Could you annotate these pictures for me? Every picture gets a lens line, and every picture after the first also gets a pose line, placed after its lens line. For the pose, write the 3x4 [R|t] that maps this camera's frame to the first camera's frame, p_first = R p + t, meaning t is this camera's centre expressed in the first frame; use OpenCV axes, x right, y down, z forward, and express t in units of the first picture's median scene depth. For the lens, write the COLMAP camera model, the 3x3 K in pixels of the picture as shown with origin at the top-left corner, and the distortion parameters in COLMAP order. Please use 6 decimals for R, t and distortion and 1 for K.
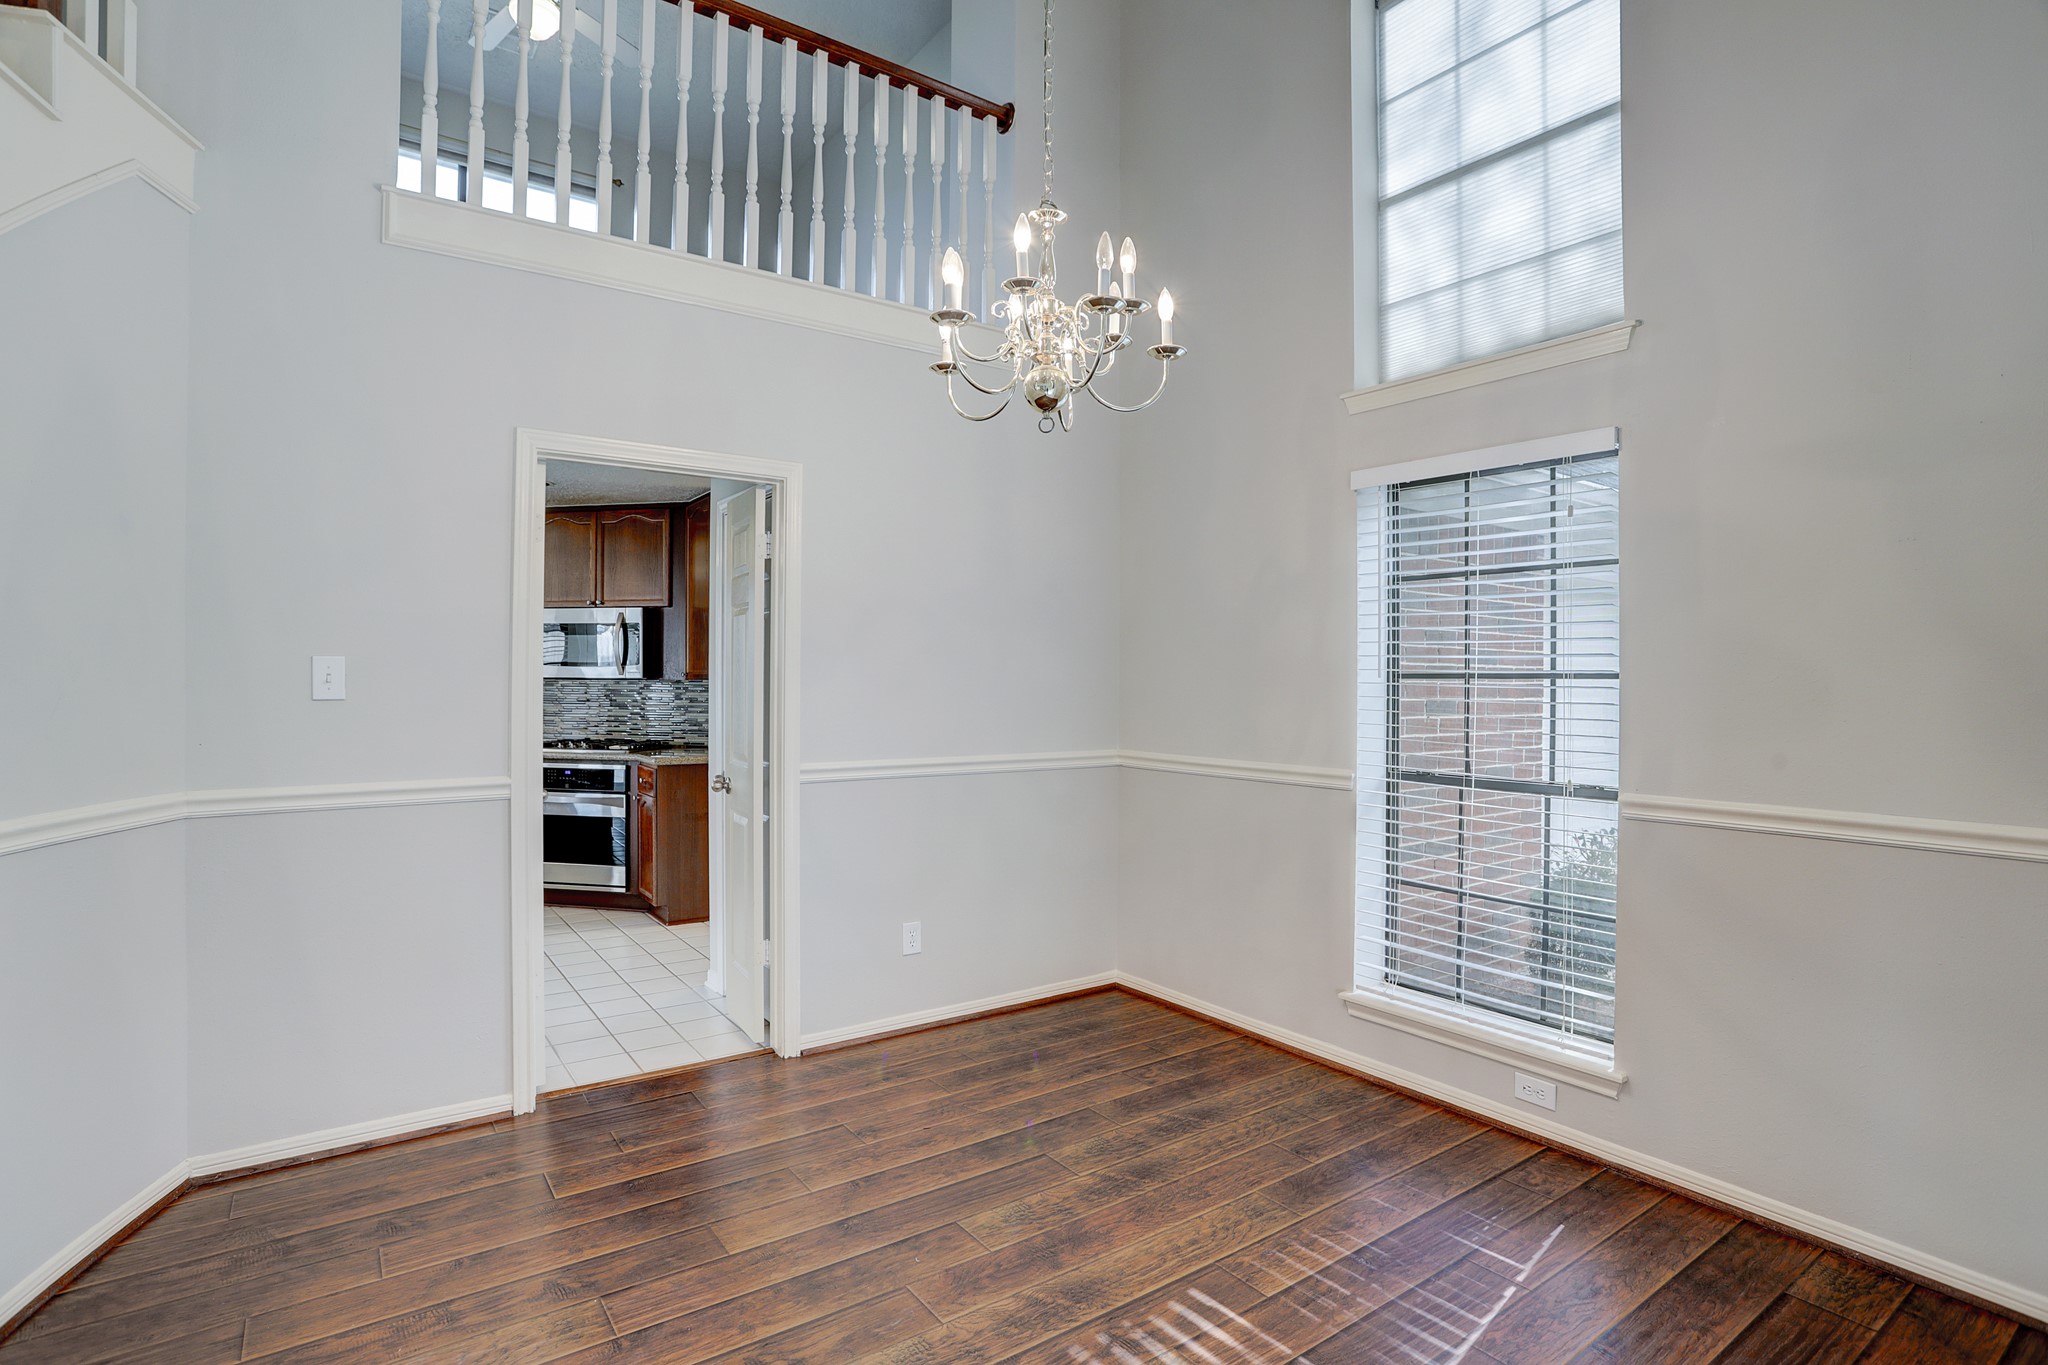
lens RADIAL K [[995.3, 0, 1014.2], [0, 995.3, 689.6], [0, 0, 1]] dist [-0.062804, 0.026833]
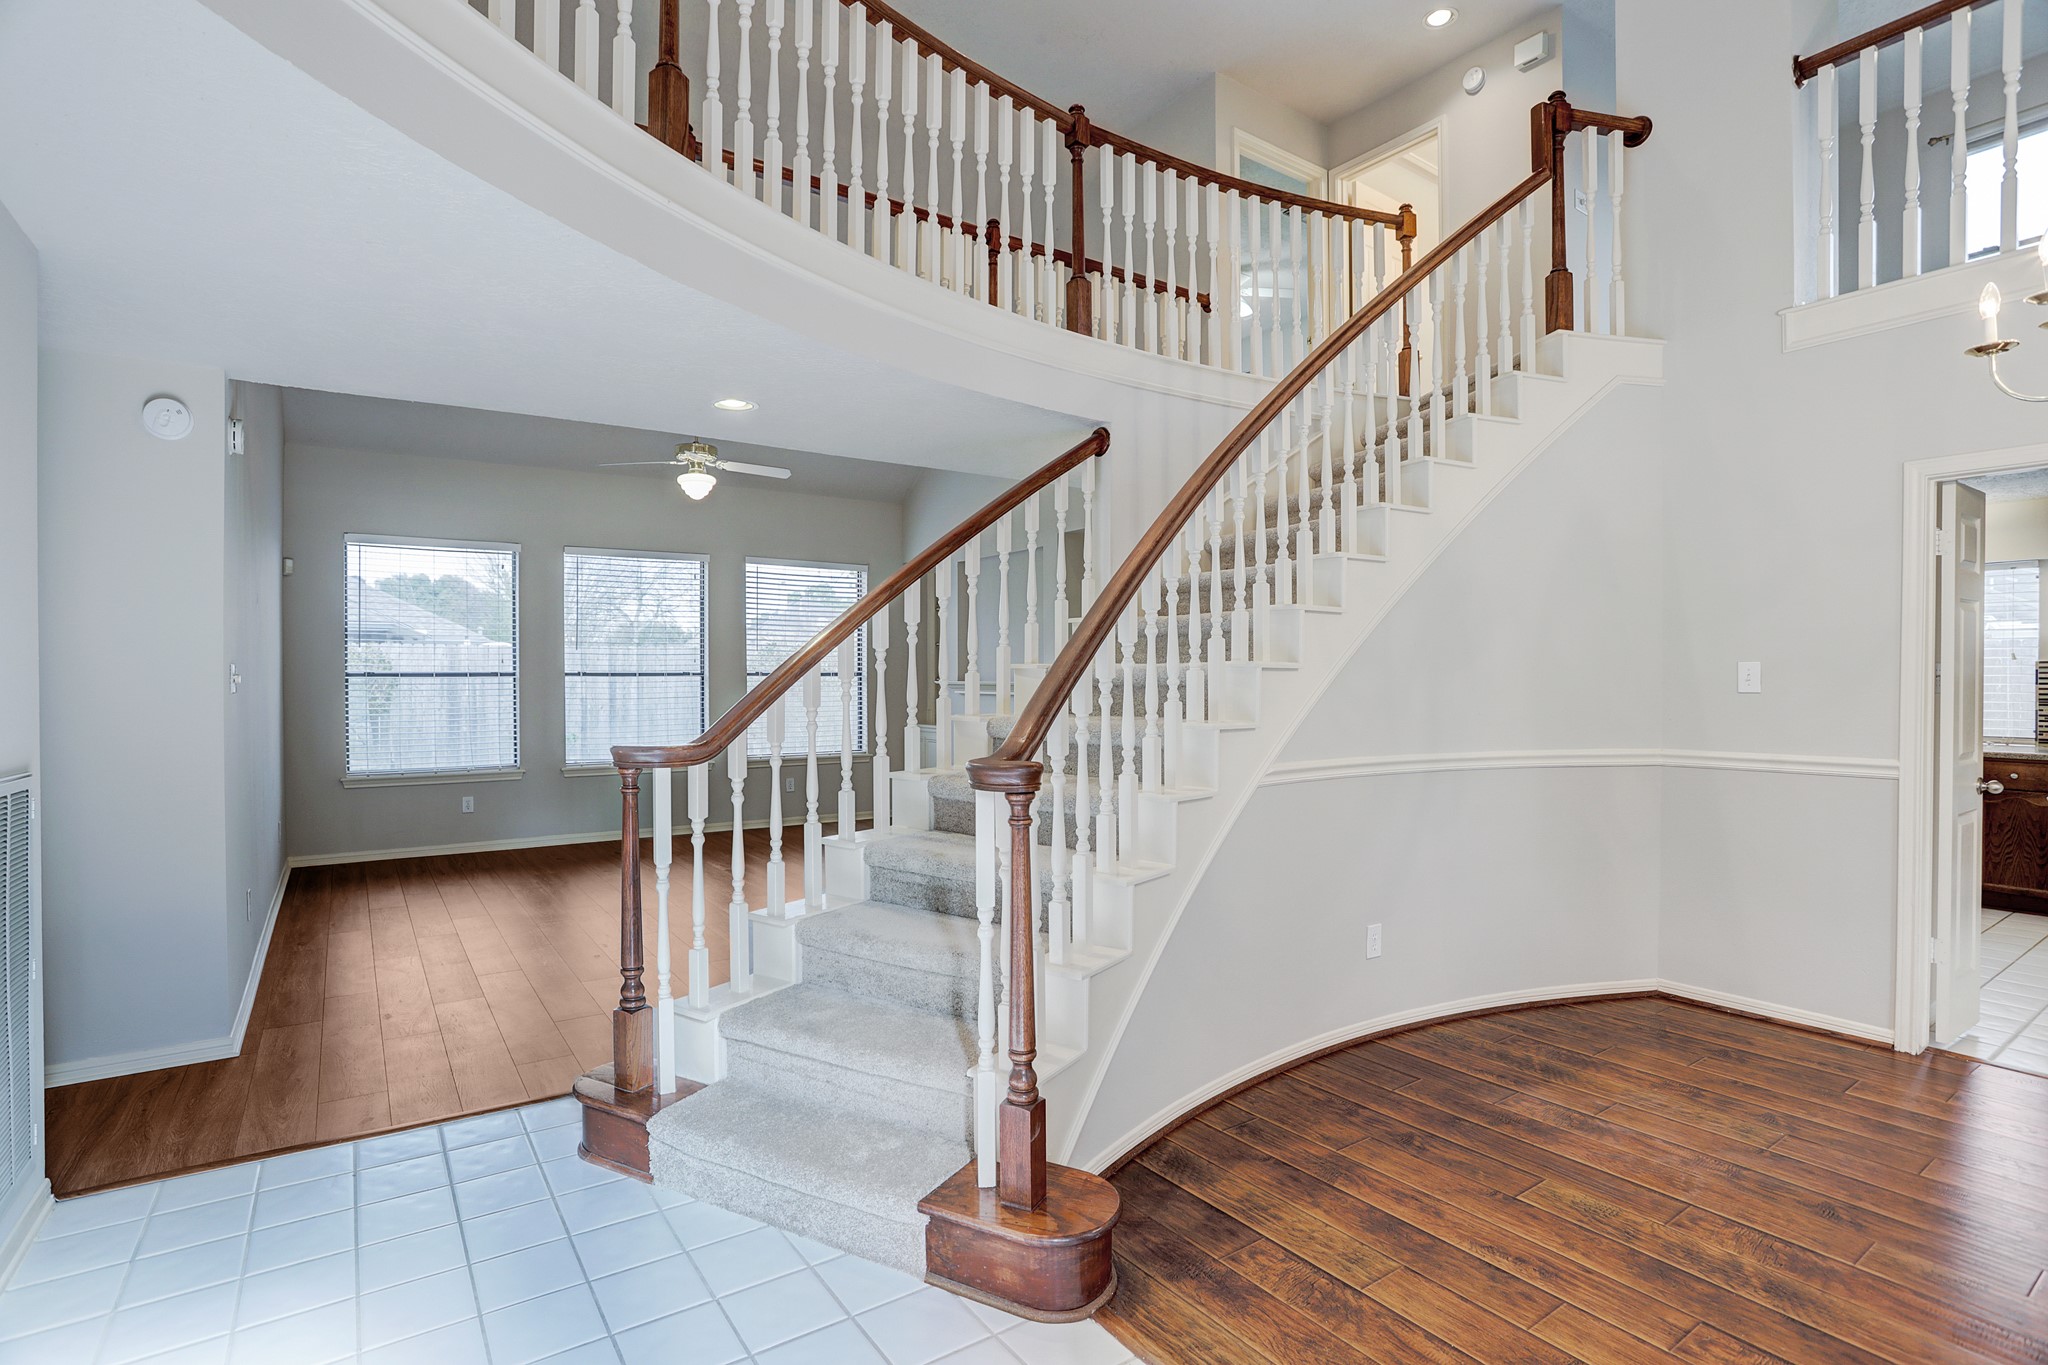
lens RADIAL K [[995.3, 0, 1019.0], [0, 995.3, 685.0], [0, 0, 1]] dist [-0.062804, 0.026833]
pose [[0.001168, 0.005419, -0.999985, 0.758588], [0.000258, 0.999985, 0.005419, -0.009490], [0.999999, -0.000265, 0.001167, -0.067747]]
